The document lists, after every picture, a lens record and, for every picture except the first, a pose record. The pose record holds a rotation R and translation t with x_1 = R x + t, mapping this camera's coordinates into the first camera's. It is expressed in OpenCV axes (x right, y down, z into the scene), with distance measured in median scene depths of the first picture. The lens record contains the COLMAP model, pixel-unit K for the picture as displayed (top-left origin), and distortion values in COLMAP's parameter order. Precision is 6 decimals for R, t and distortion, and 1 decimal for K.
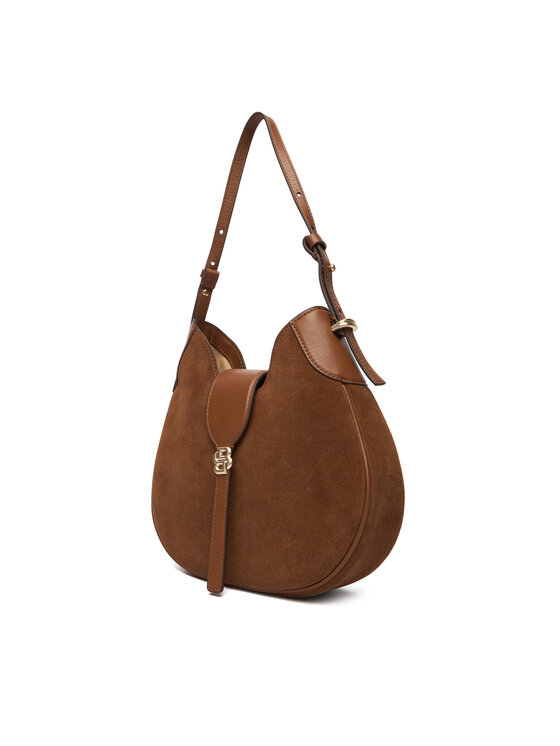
lens RADIAL K [[780.3, 0, 280.0], [0, 780.3, 373.0], [0, 0, 1]] dist [-0.068021, 0.003037]
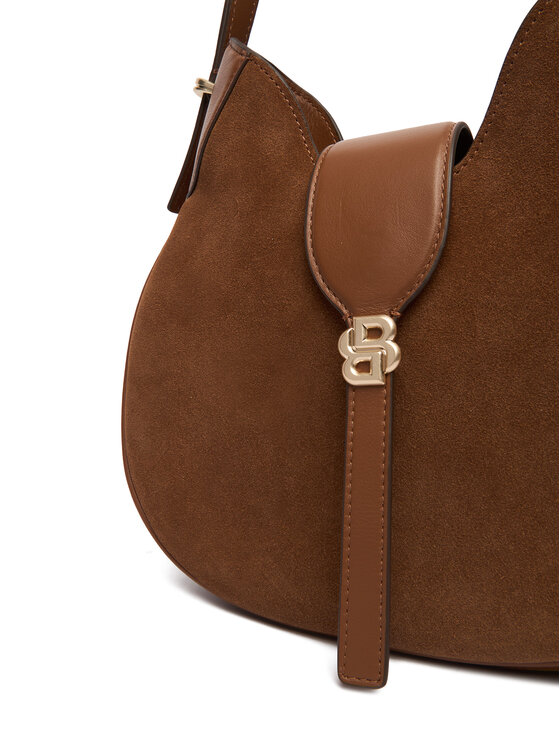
lens RADIAL K [[780.3, 0, 280.0], [0, 780.3, 373.0], [0, 0, 1]] dist [-0.068021, 0.003037]
pose [[0.976824, -0.005642, 0.213972, -0.203505], [-0.021300, 0.992129, 0.123397, 0.076812], [-0.212984, -0.125095, 0.969015, 0.632647]]
